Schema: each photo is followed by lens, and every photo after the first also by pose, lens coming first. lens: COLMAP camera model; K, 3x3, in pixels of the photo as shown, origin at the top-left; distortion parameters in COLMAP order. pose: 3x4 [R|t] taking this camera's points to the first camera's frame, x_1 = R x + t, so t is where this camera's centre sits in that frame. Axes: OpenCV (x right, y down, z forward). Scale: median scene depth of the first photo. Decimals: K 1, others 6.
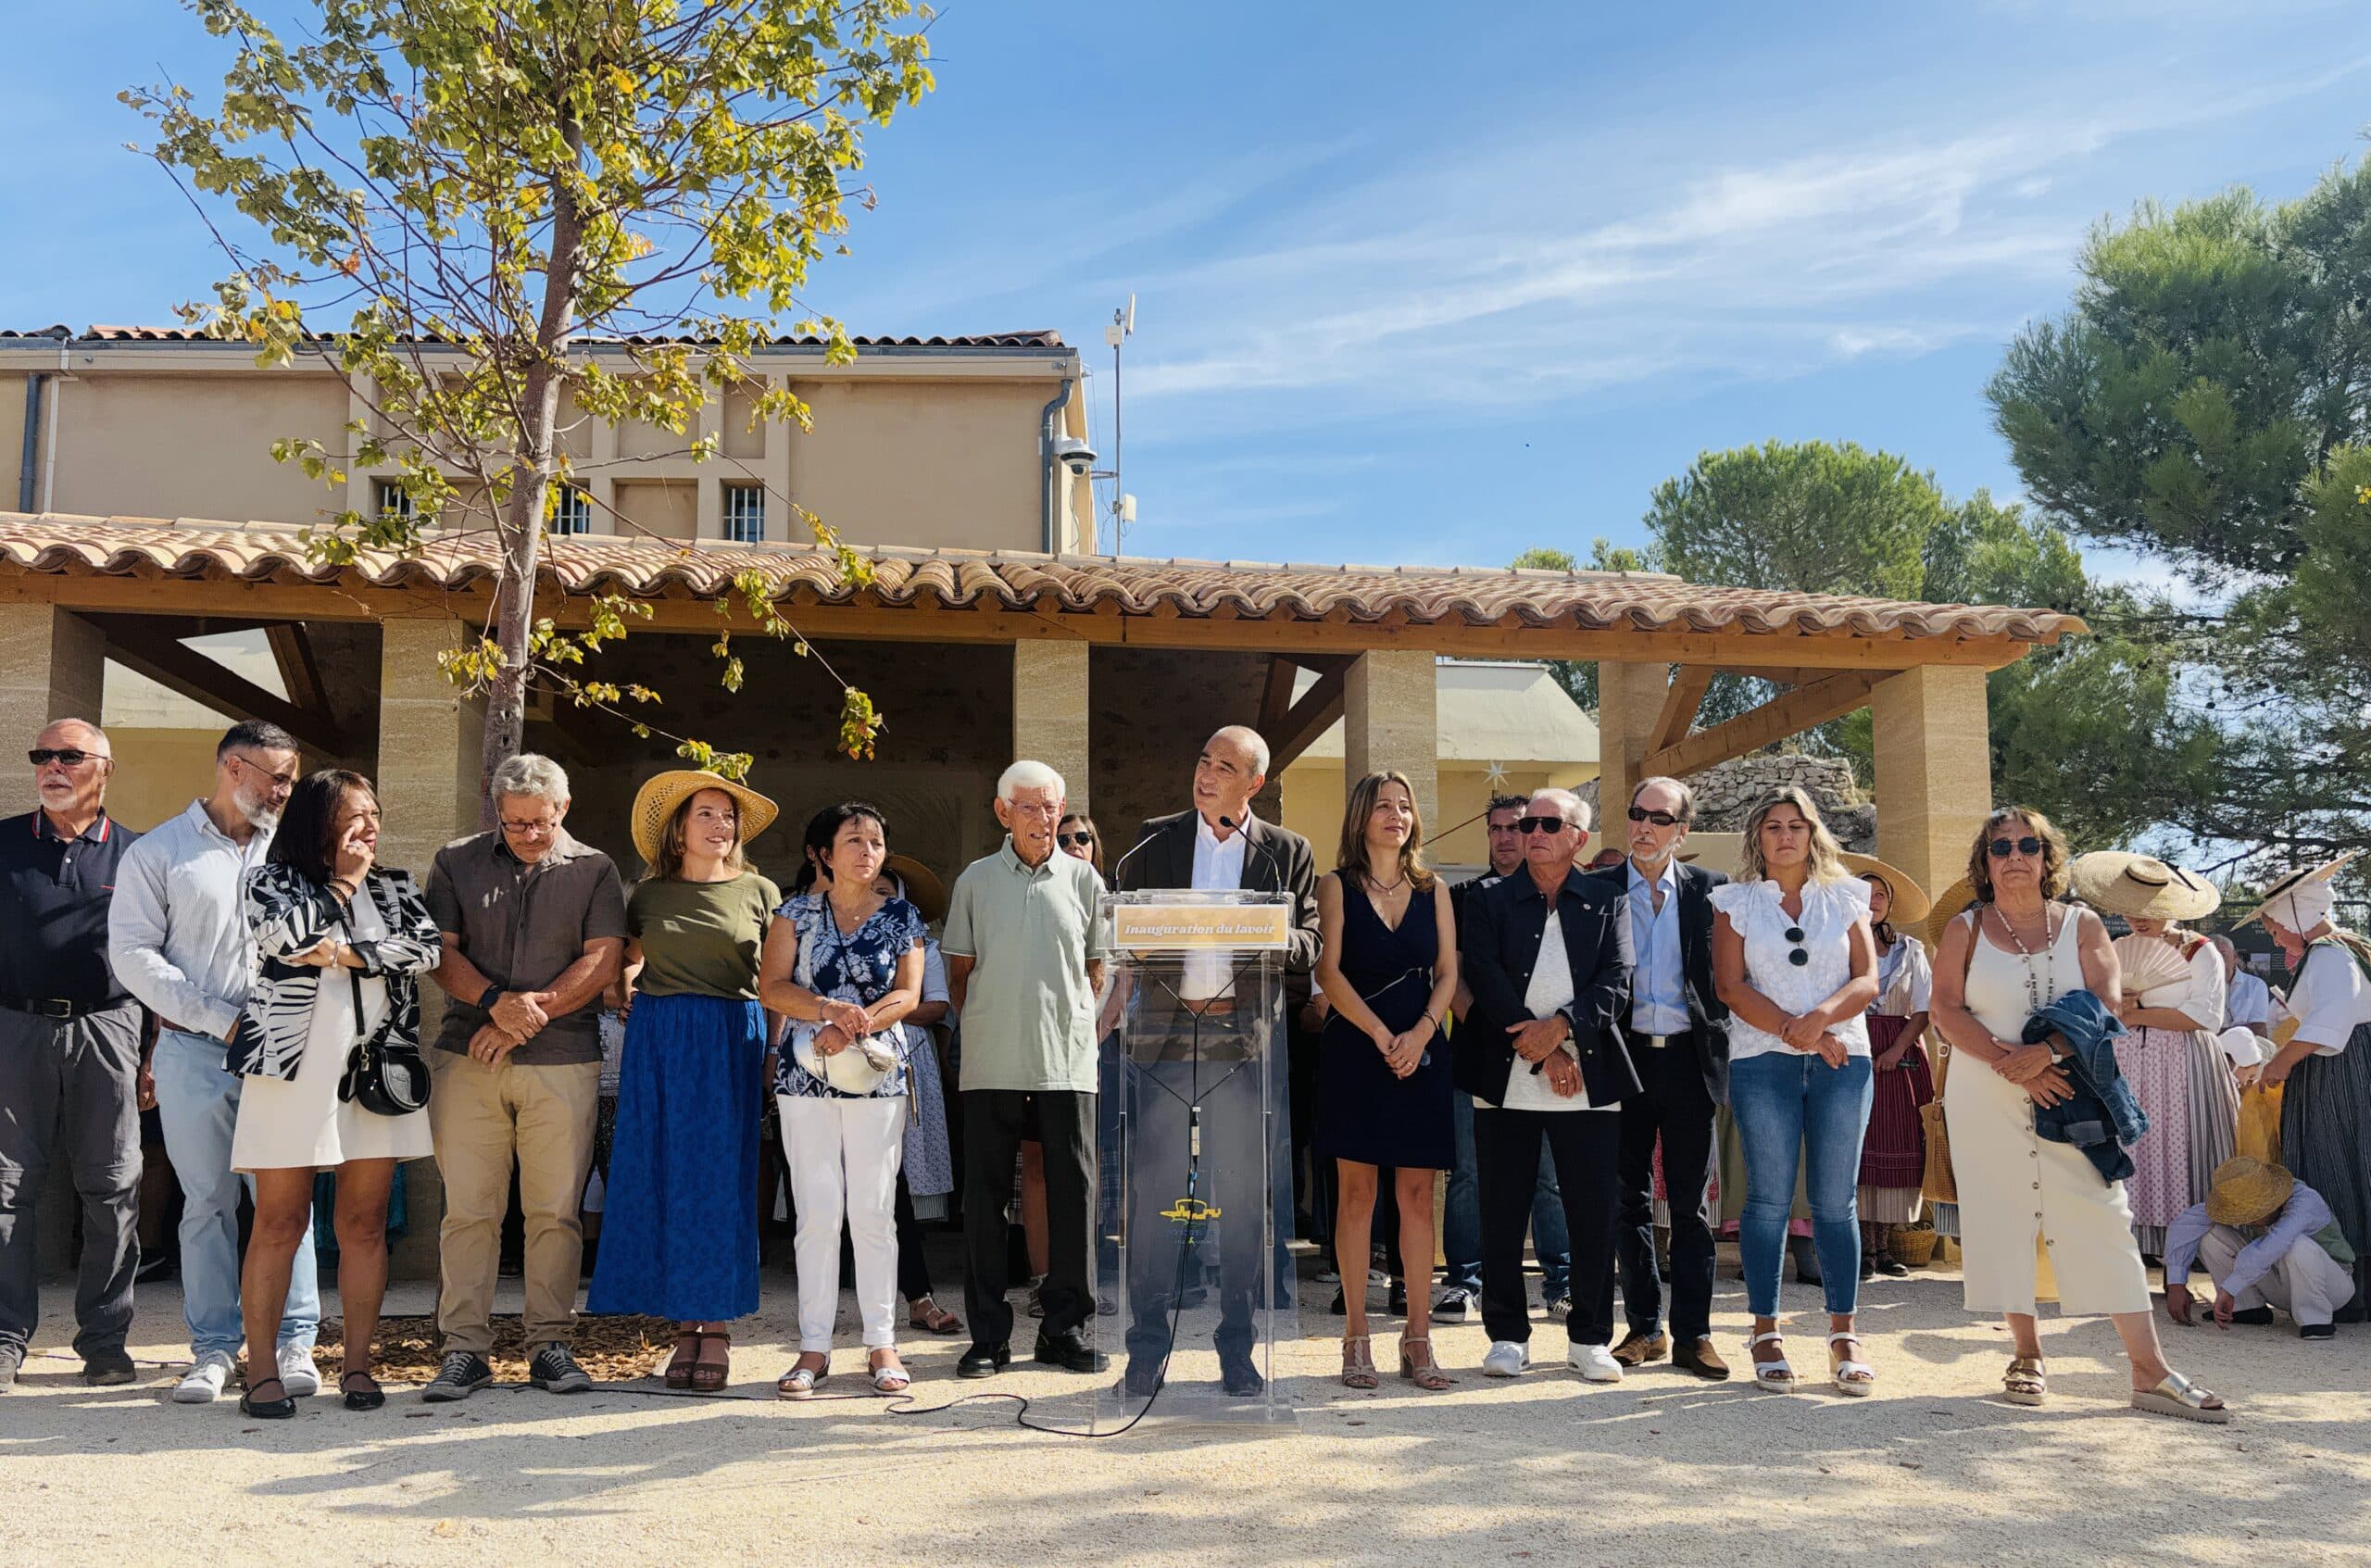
lens RADIAL K [[1848.6, 0, 1154.9], [0, 1848.6, 867.6], [0, 0, 1]] dist [0.061244, -0.083806]
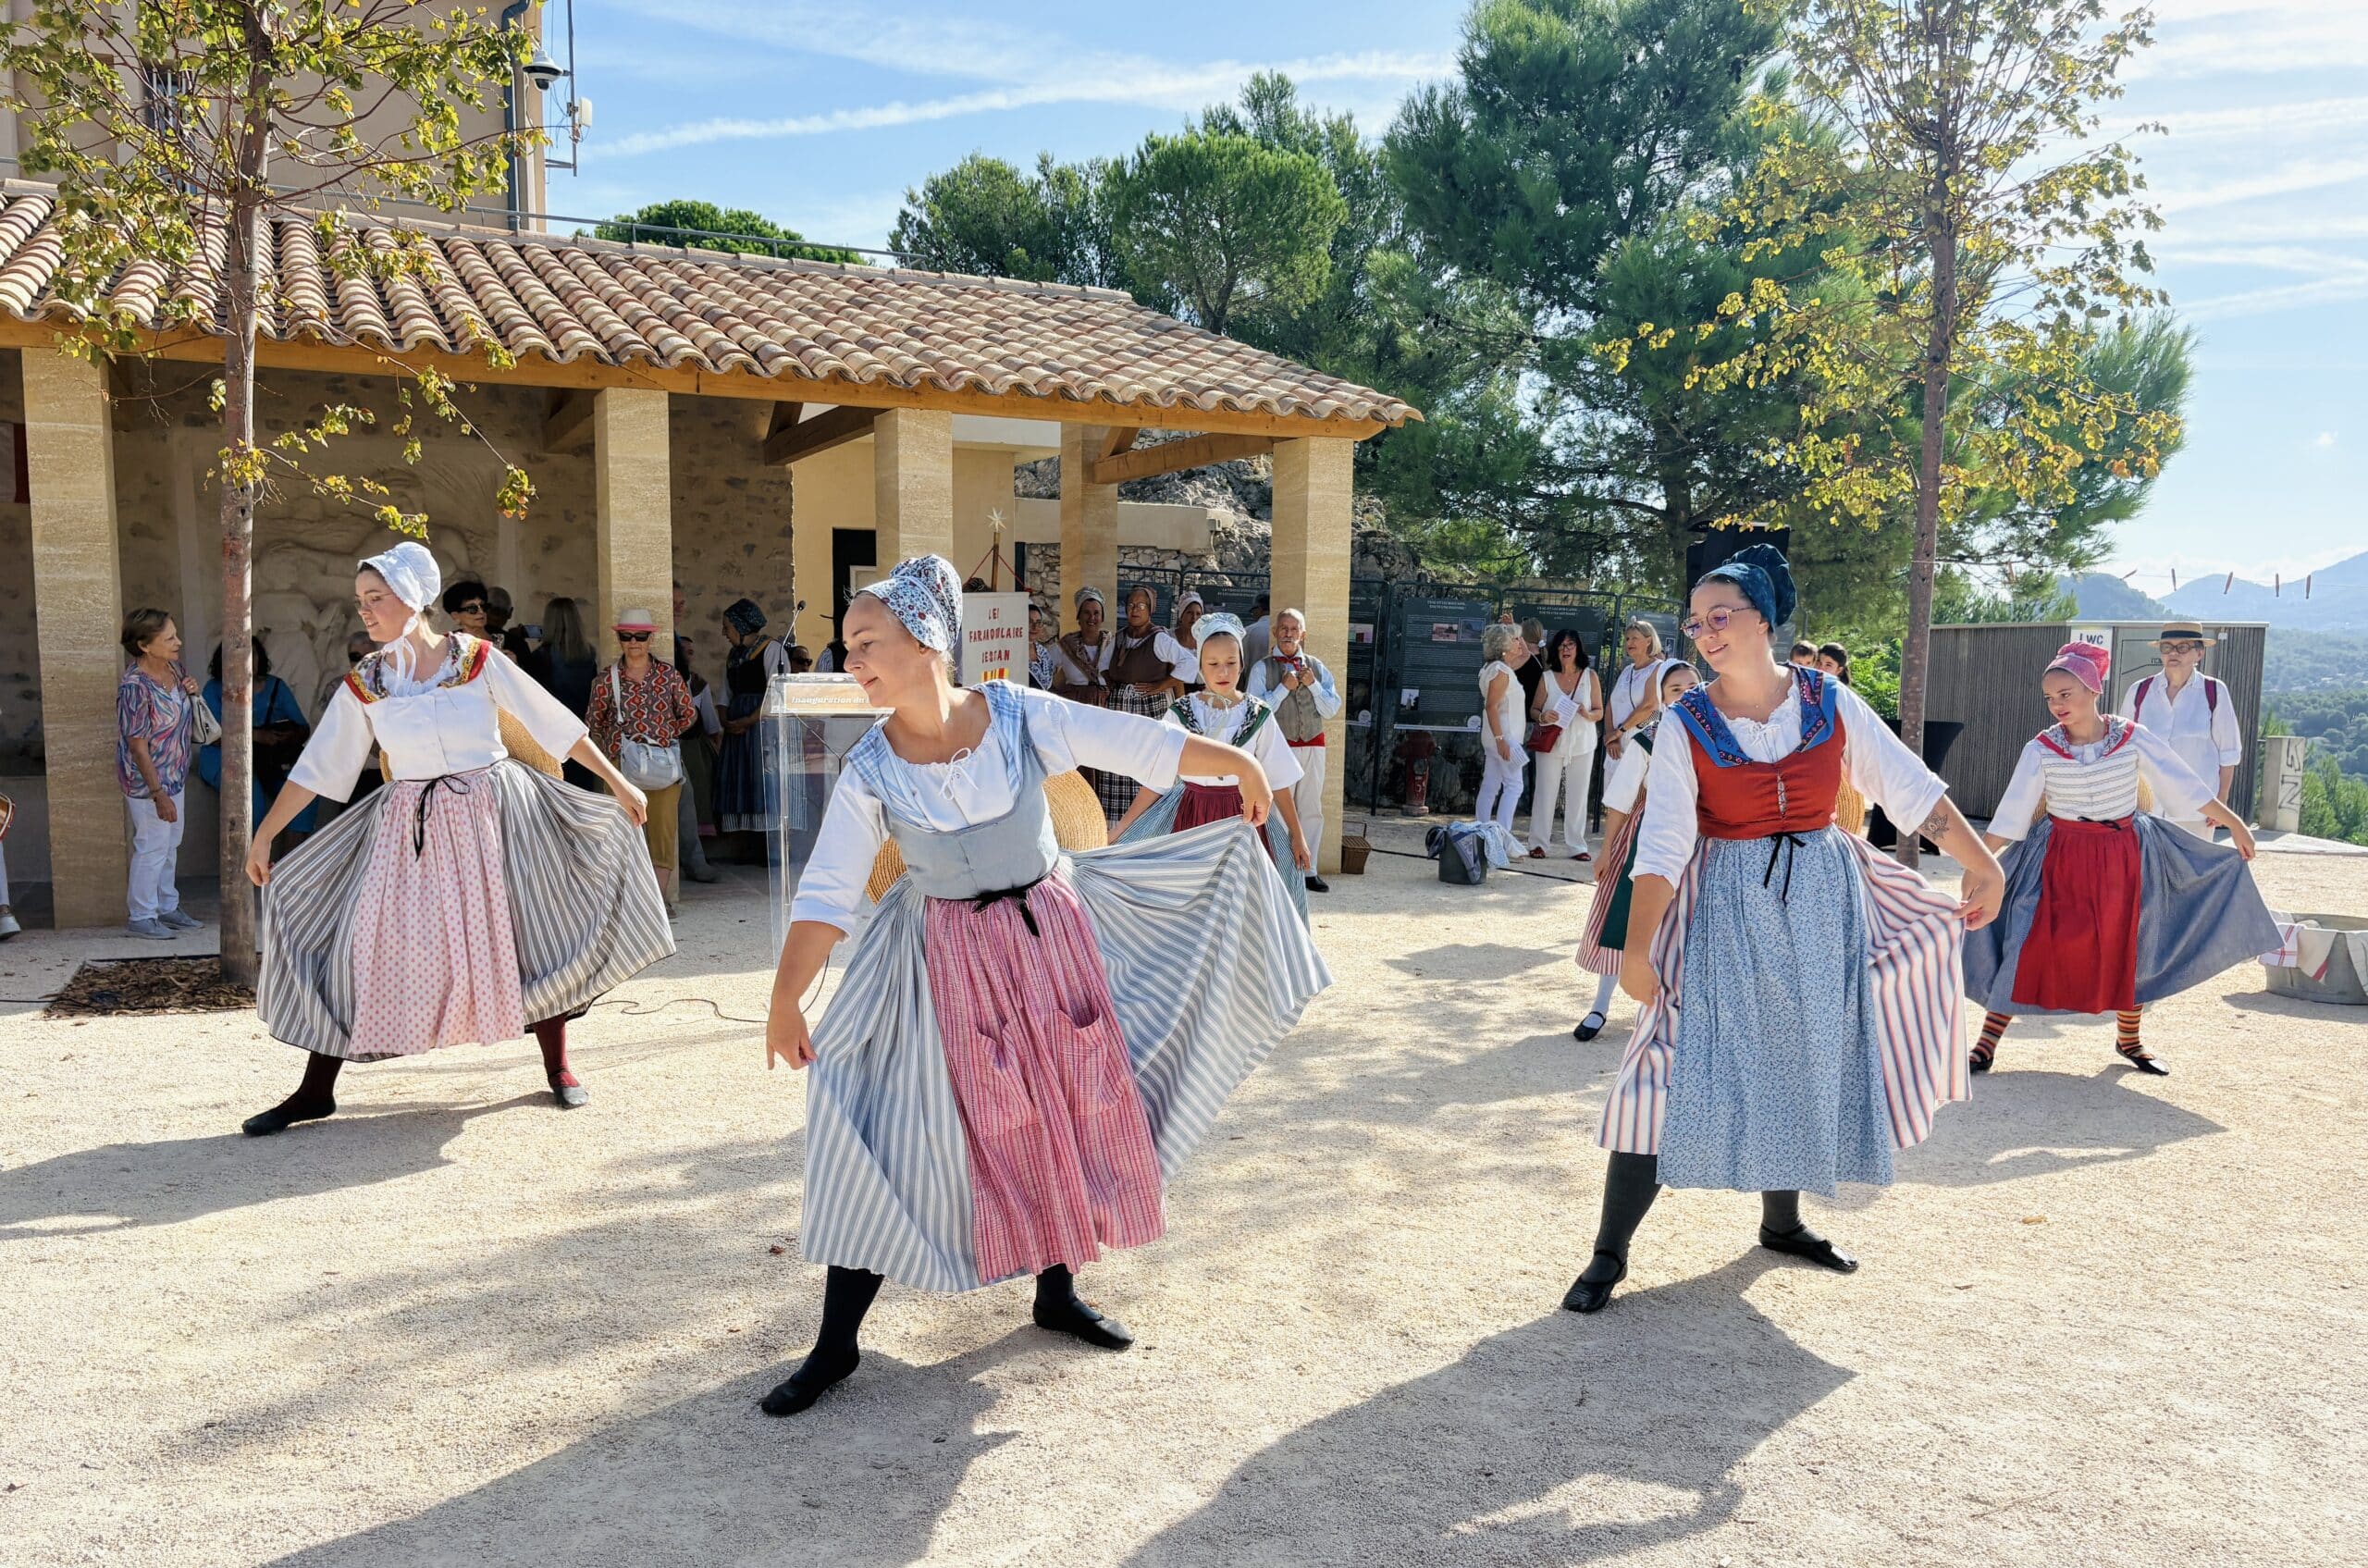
lens RADIAL K [[1846.3, 0, 1153.4], [0, 1846.3, 867.5], [0, 0, 1]] dist [0.061244, -0.083806]
pose [[0.954216, -0.022732, 0.298252, -0.062362], [-0.042923, 0.976382, 0.211743, -0.054698], [-0.296022, -0.214850, 0.930704, -0.173360]]
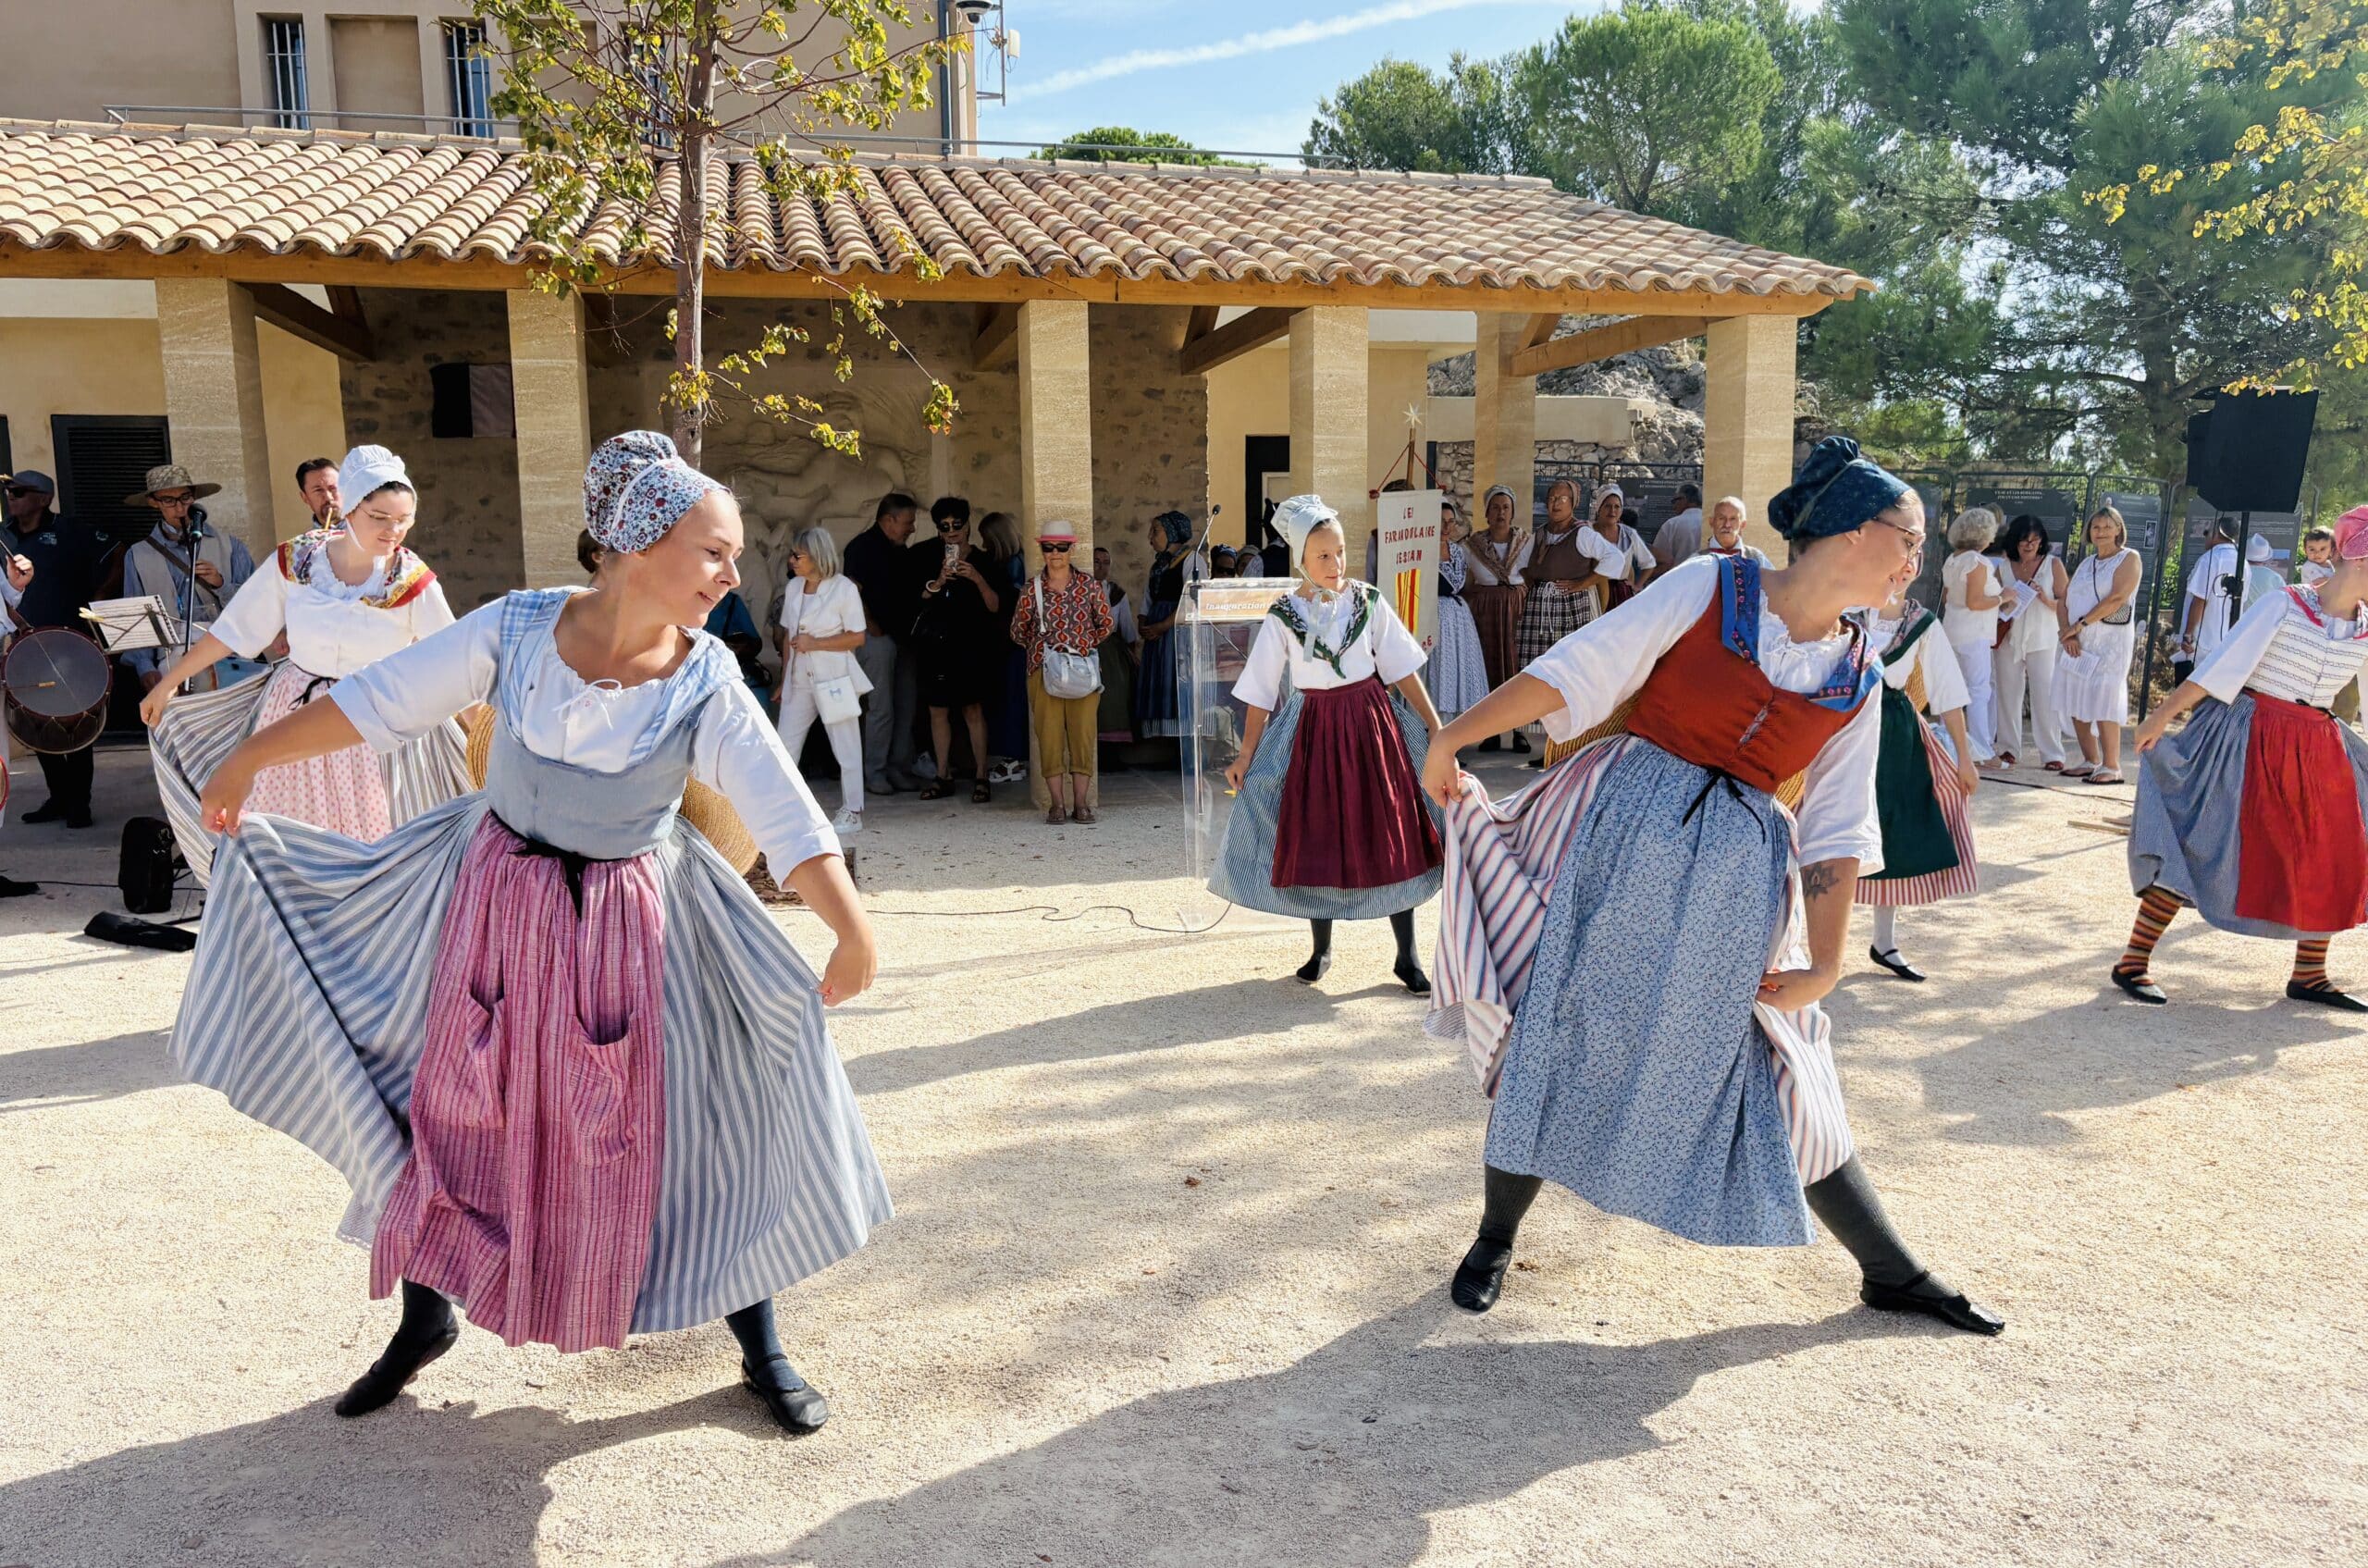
lens RADIAL K [[1820.6, 0, 1184.0], [0, 1820.6, 784.0], [0, 0, 1]] dist [0.036331, -0.001862]
pose [[0.994917, -0.022177, 0.098224, -0.059504], [-0.000444, 0.974472, 0.224509, -0.050591], [-0.100696, -0.223411, 0.969509, -0.143448]]
